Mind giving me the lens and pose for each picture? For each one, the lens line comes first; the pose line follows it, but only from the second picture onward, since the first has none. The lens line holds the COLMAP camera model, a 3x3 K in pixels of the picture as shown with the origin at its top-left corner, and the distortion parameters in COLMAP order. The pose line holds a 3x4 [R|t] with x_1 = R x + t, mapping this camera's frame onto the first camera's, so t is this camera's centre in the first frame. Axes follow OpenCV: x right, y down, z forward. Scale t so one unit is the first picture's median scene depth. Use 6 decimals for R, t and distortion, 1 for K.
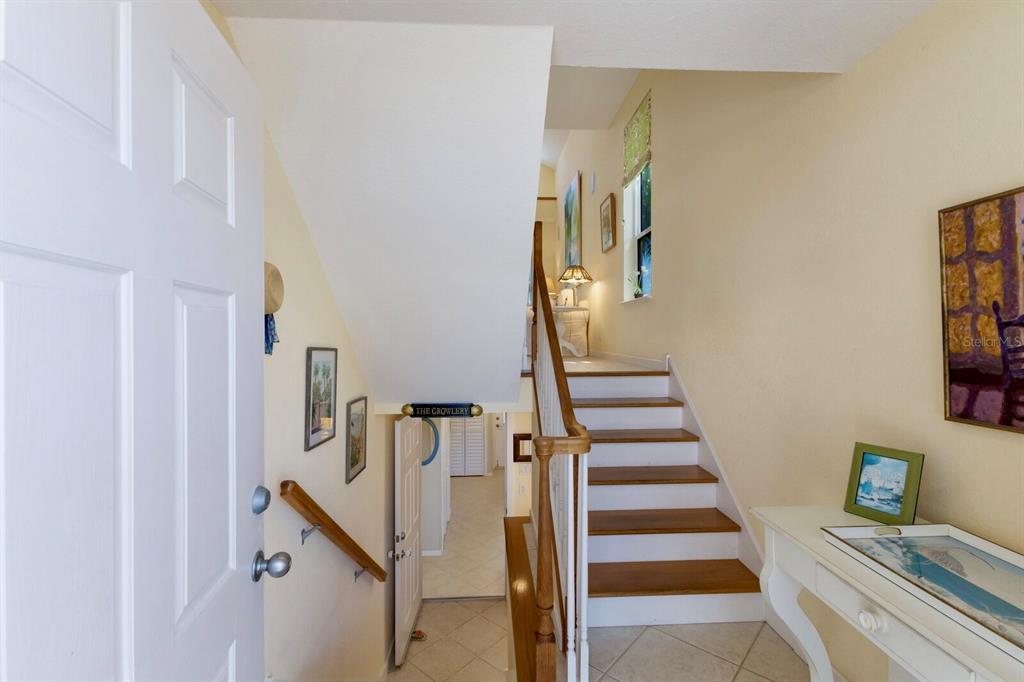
lens RADIAL K [[448.4, 0, 511.8], [0, 448.4, 334.6], [0, 0, 1]] dist [-0.000001, -0.000614]
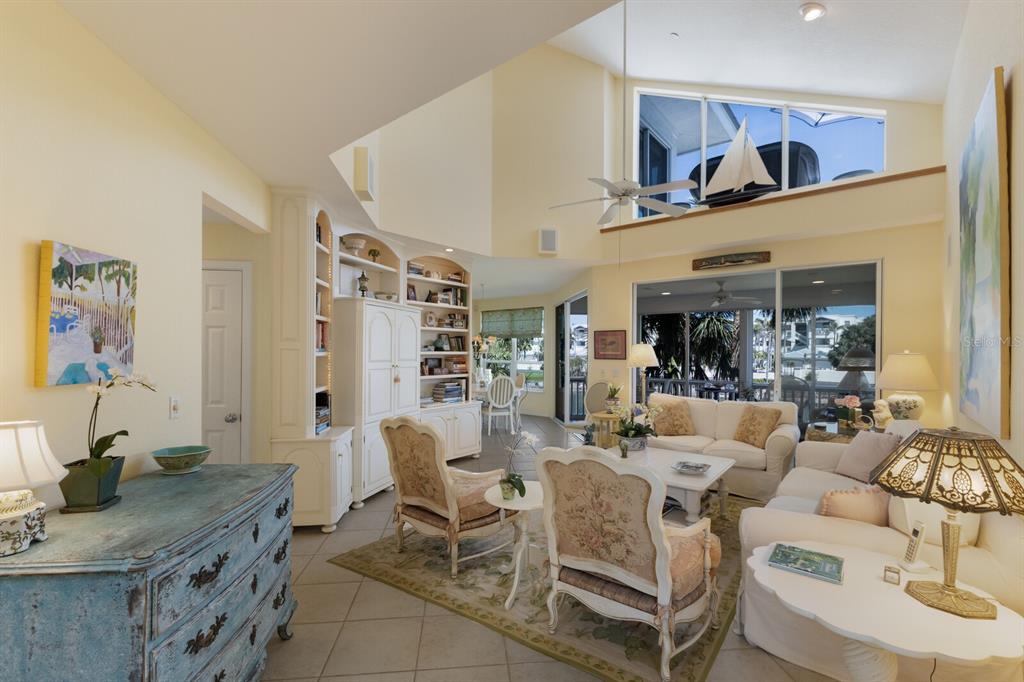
lens RADIAL K [[448.4, 0, 504.2], [0, 448.4, 346.5], [0, 0, 1]] dist [-0.000001, -0.000614]
pose [[0.740647, 0.003977, -0.671883, 0.090499], [-0.014003, 0.999857, -0.009517, -0.143674], [0.671748, 0.016457, 0.740596, 0.468219]]
